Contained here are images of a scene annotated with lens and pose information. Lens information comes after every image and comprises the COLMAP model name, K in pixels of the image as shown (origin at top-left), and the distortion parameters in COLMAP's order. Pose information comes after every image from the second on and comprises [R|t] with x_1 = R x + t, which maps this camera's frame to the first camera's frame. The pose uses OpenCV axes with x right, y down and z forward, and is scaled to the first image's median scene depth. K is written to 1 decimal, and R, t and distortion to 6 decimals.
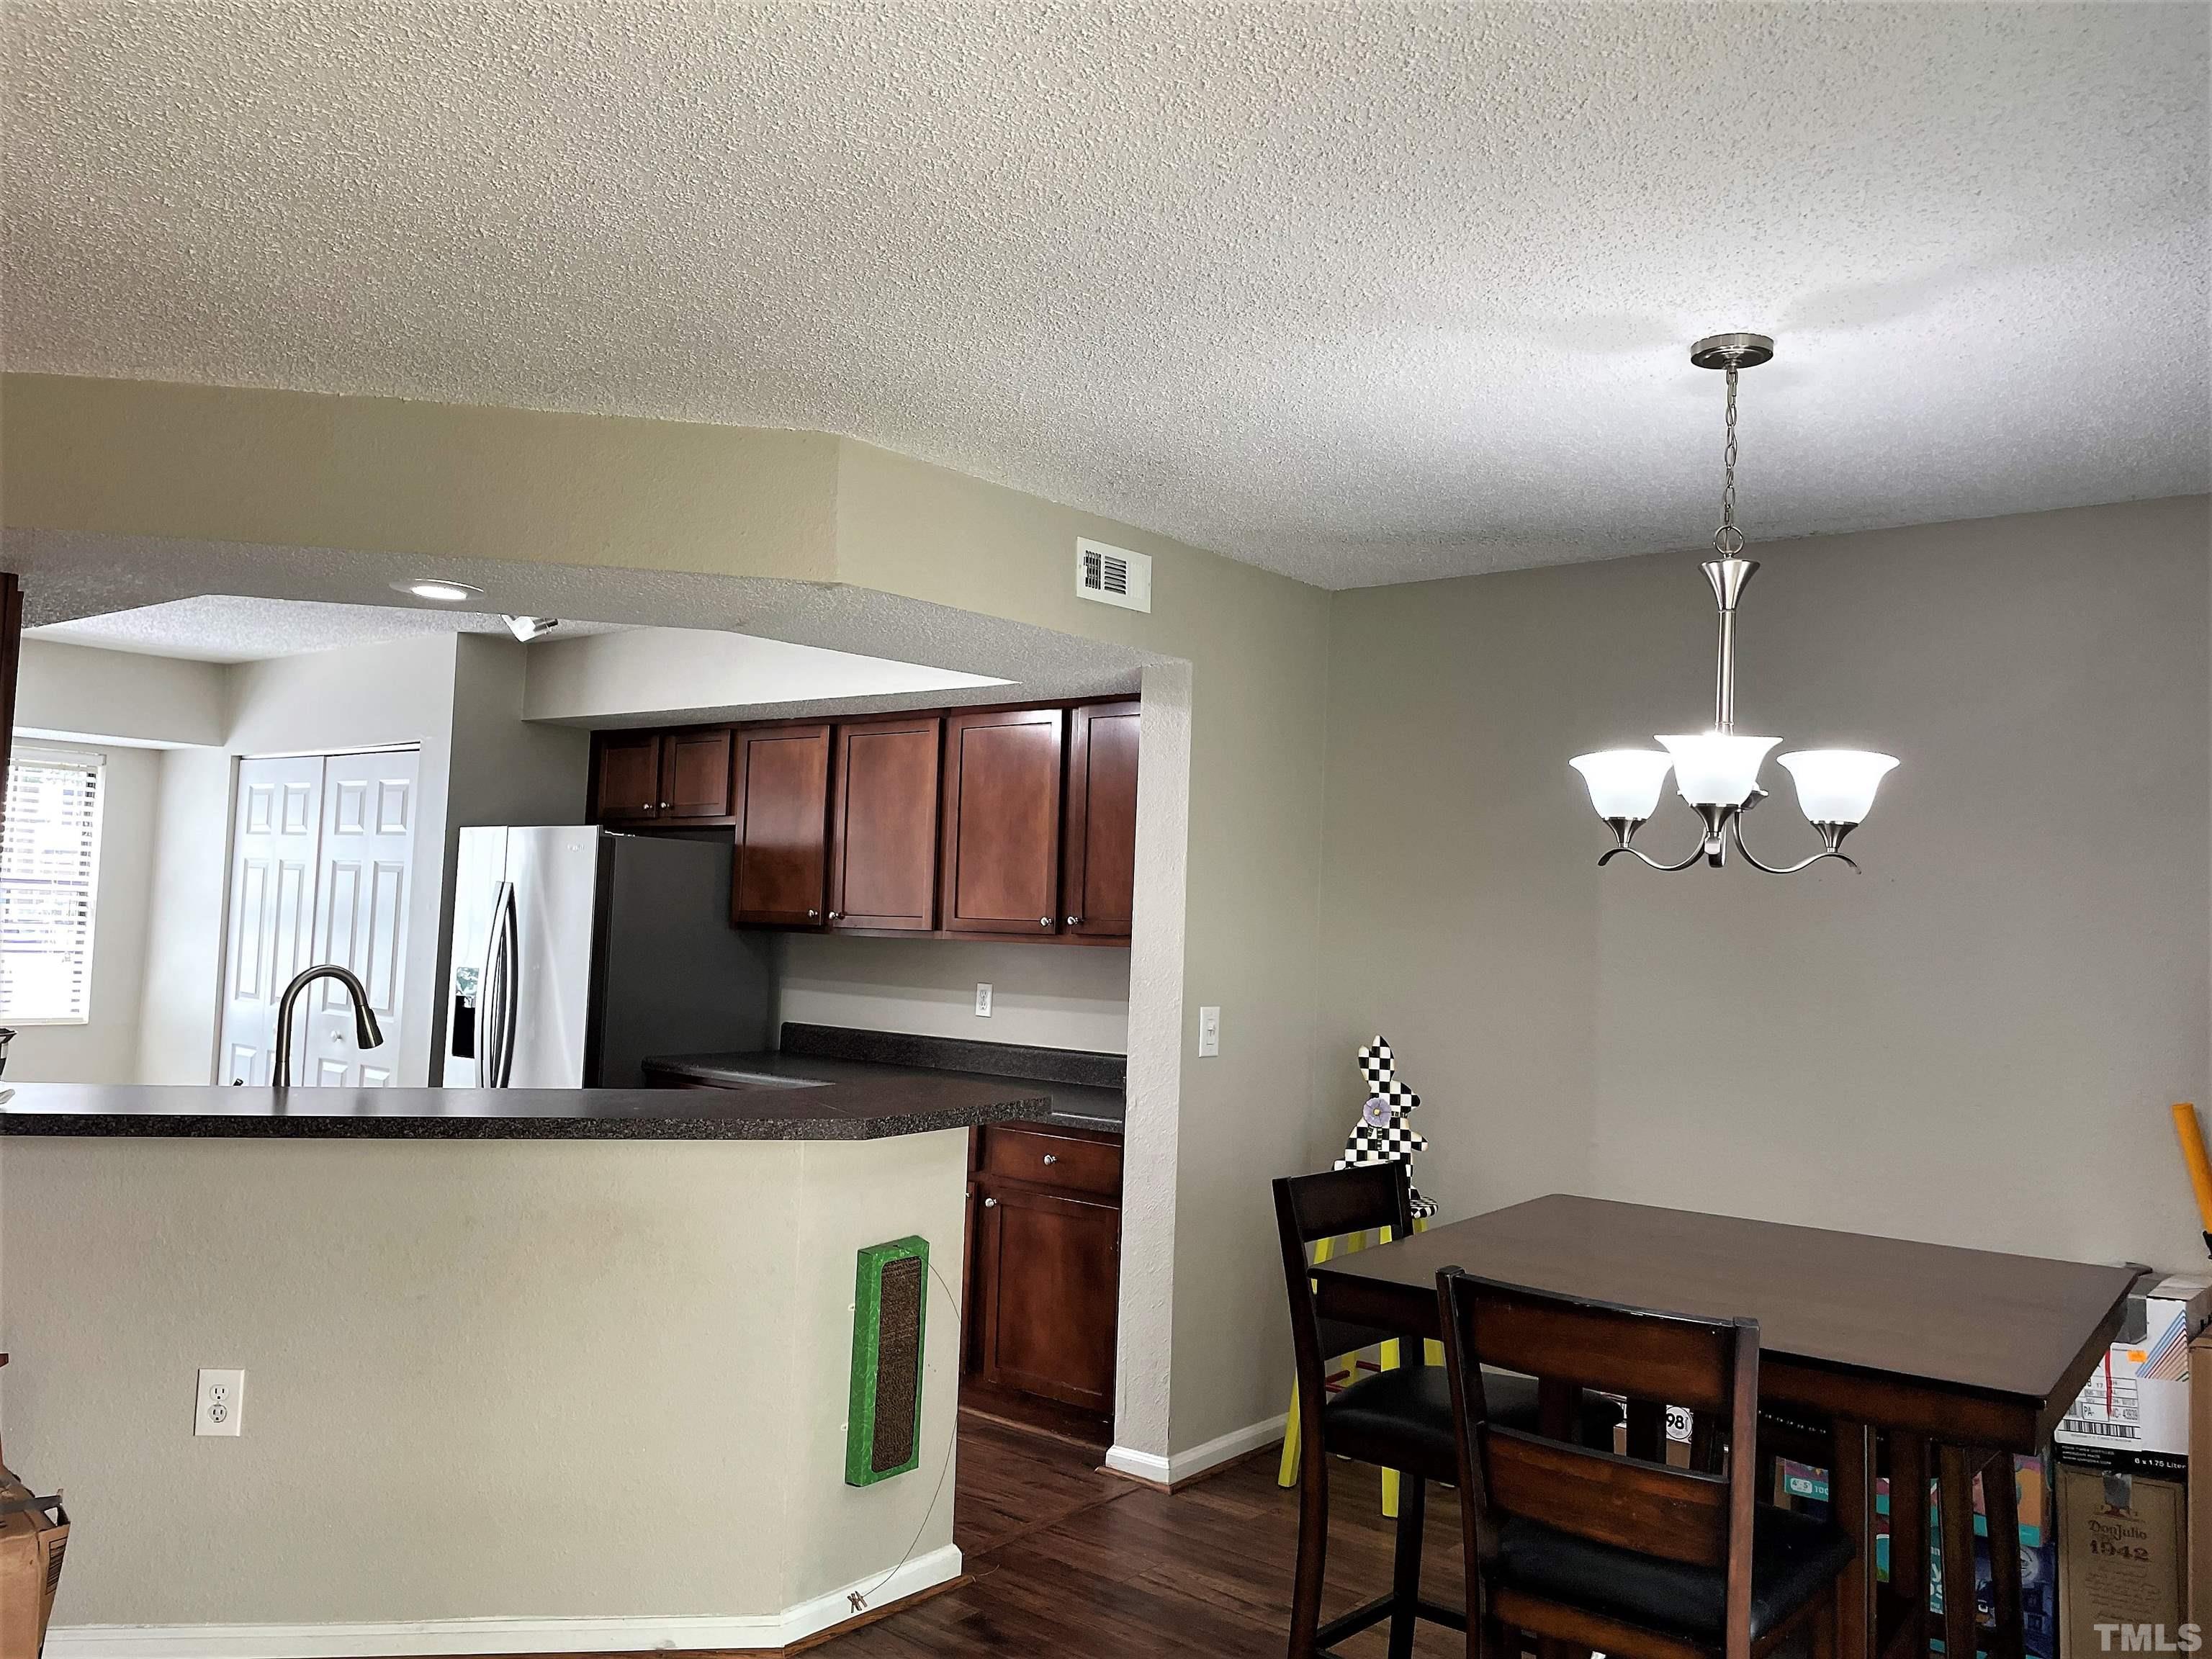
lens RADIAL K [[1679.8, 0, 1124.2], [0, 1679.8, 809.1], [0, 0, 1]] dist [0.072653, -0.077216]
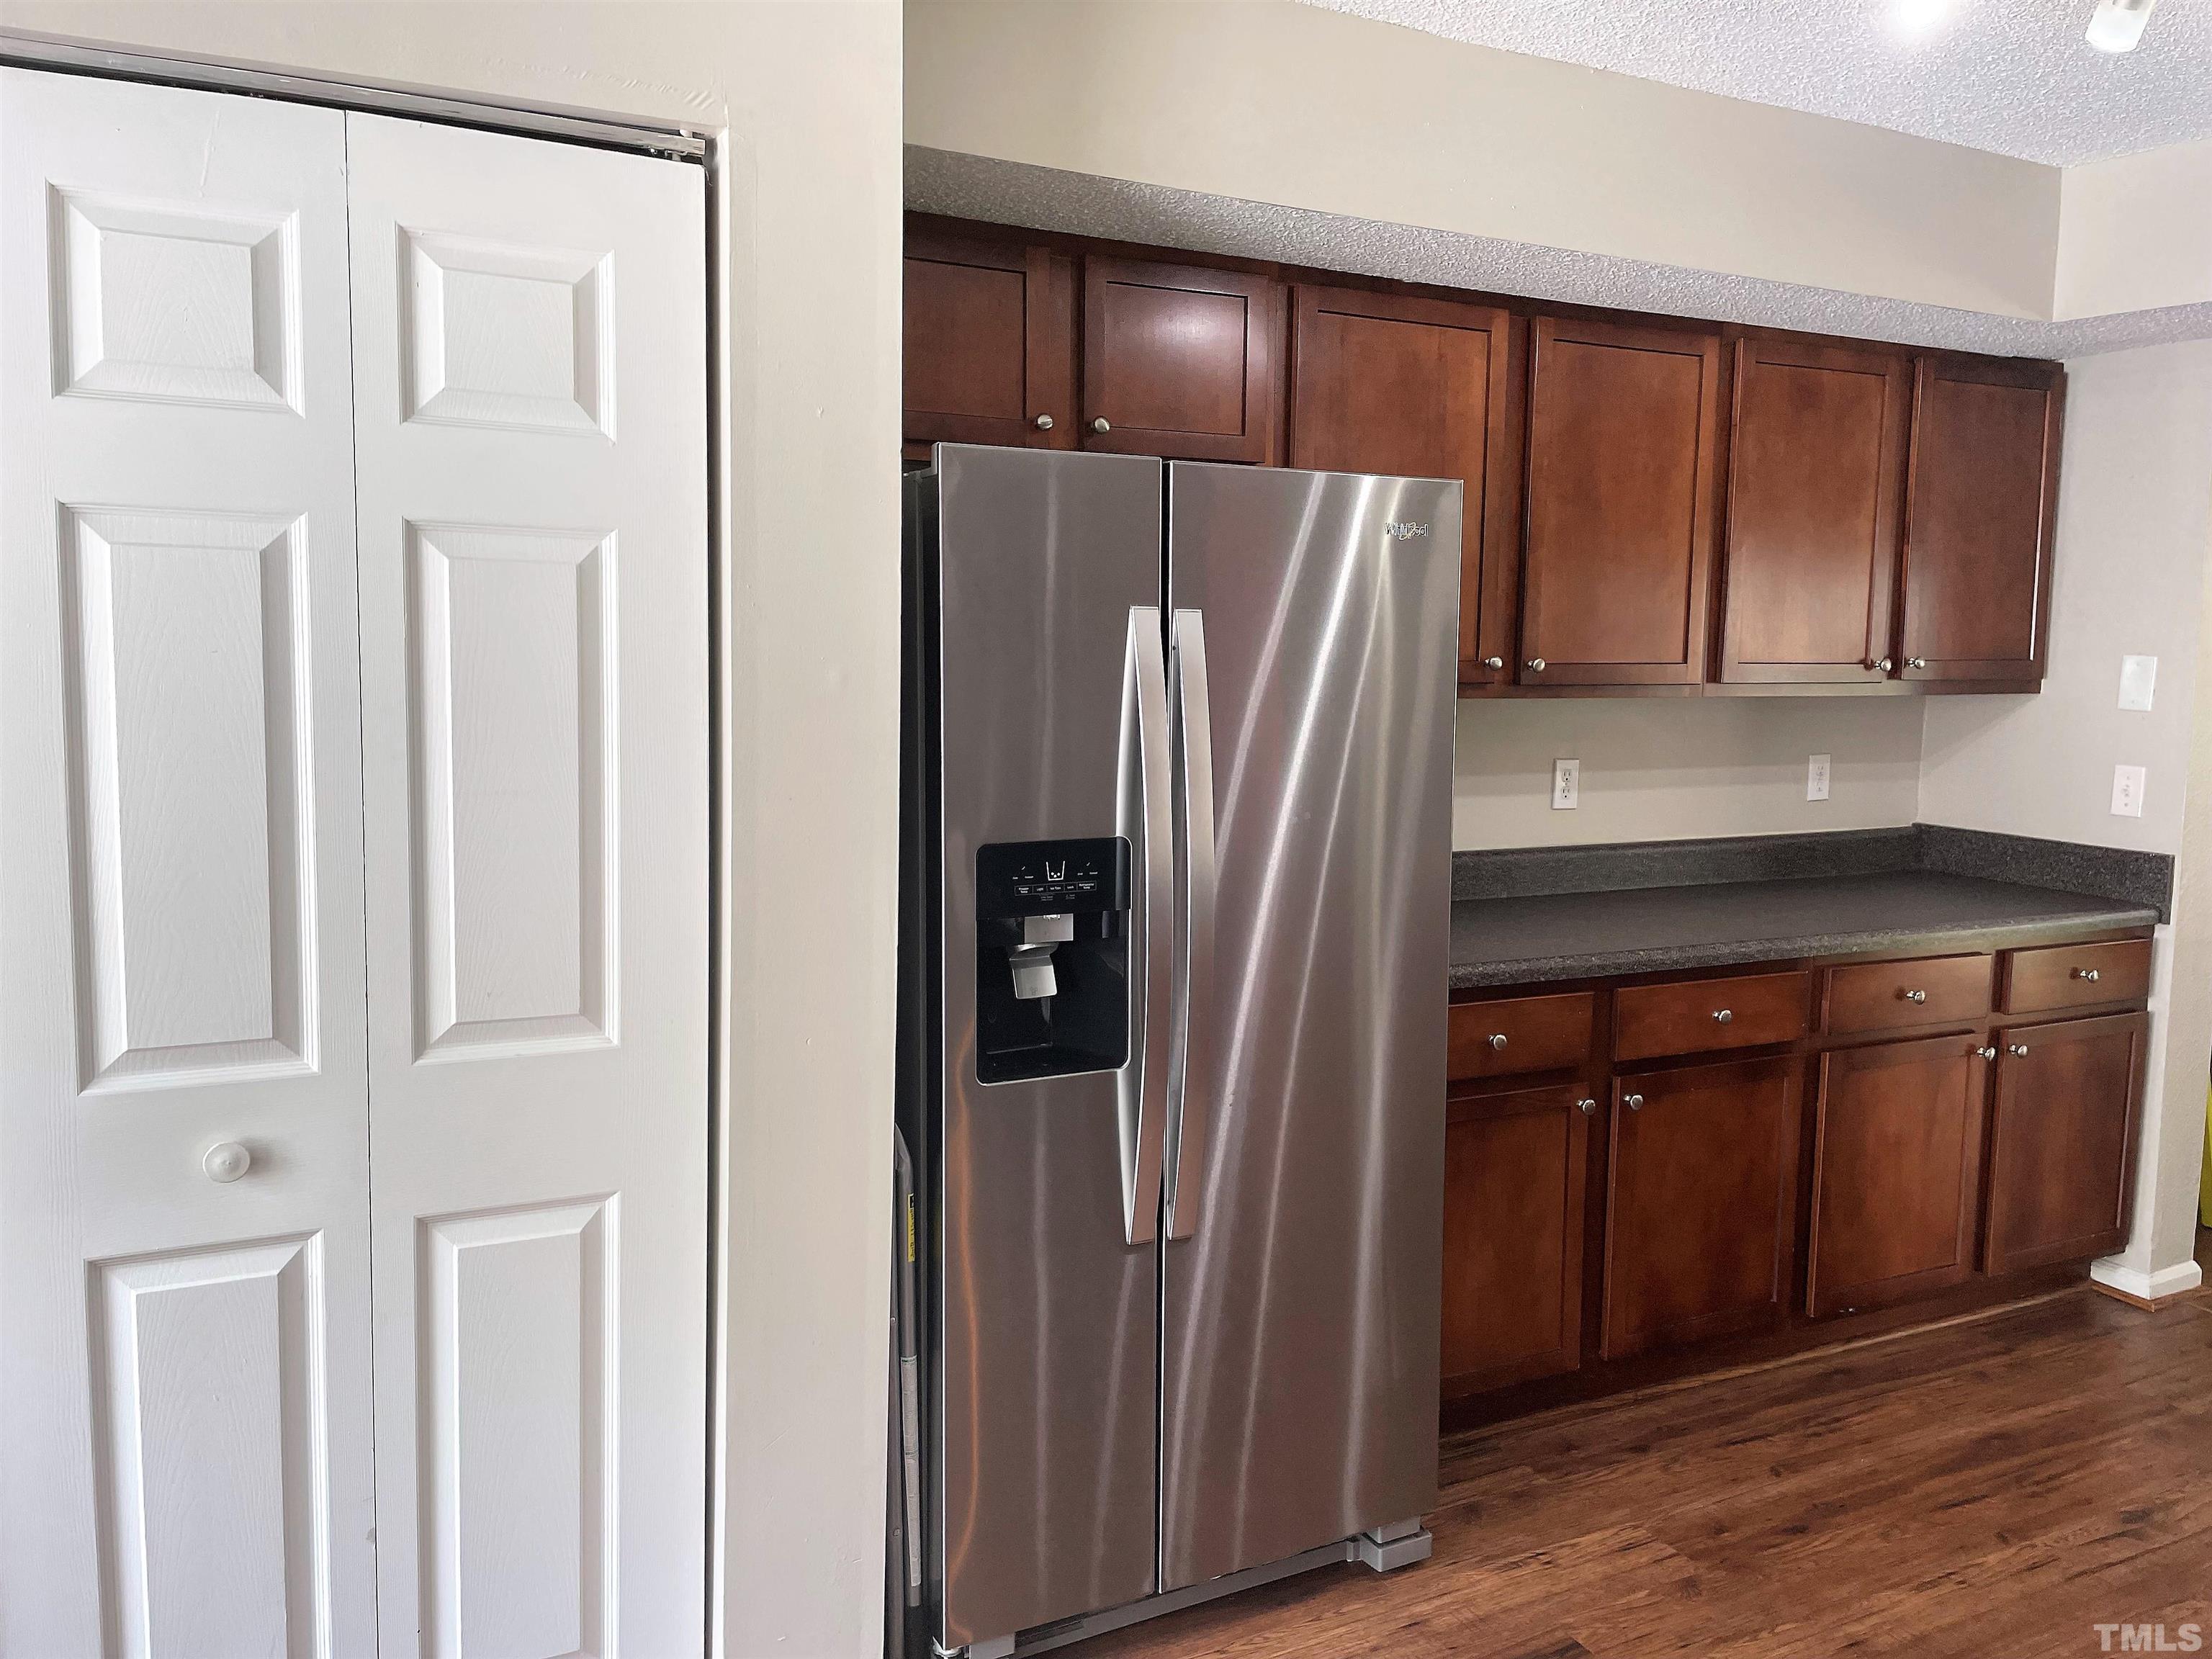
lens RADIAL K [[1679.8, 0, 1096.1], [0, 1679.8, 808.7], [0, 0, 1]] dist [0.072653, -0.077216]
pose [[0.419282, -0.112719, 0.900832, -0.688834], [-0.057067, 0.987028, 0.150066, 0.031323], [-0.906061, -0.114327, 0.407410, 0.817114]]
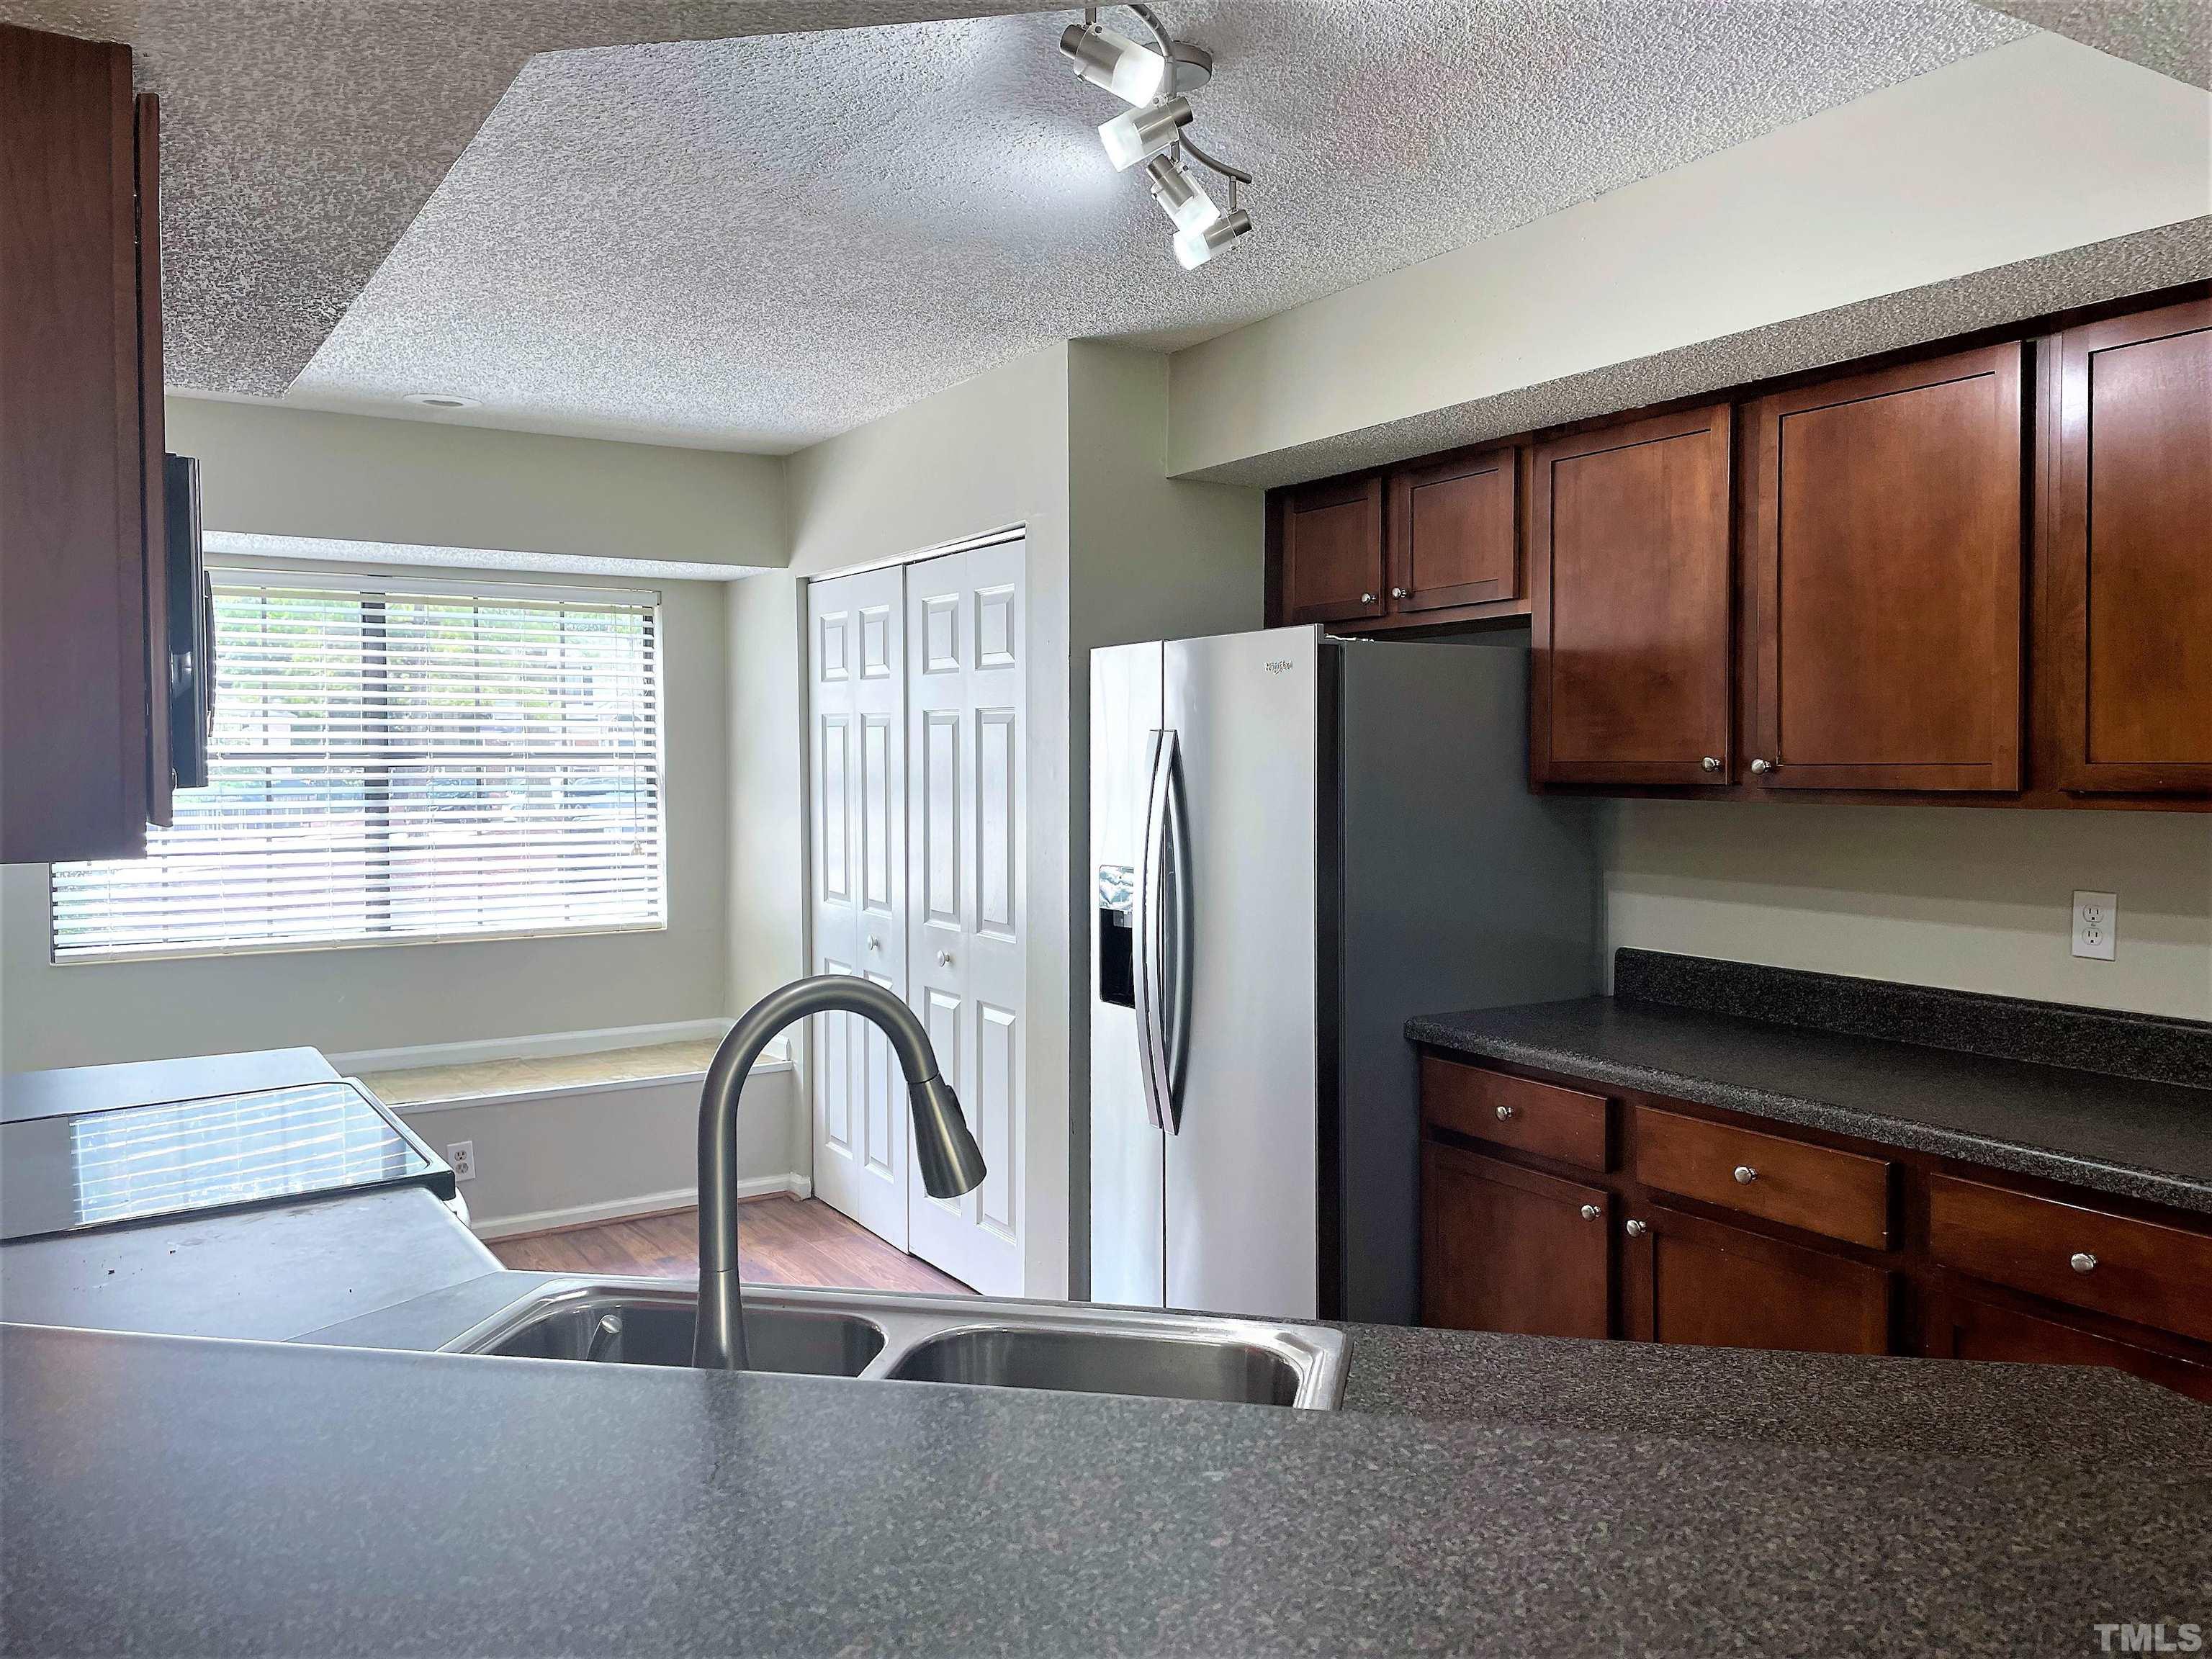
lens RADIAL K [[1679.8, 0, 1130.9], [0, 1679.8, 789.9], [0, 0, 1]] dist [0.072653, -0.077216]
pose [[0.943584, -0.032071, -0.329576, -0.167948], [0.059330, 0.995567, 0.072984, 0.018443], [0.325774, -0.088420, 0.941304, 0.398763]]
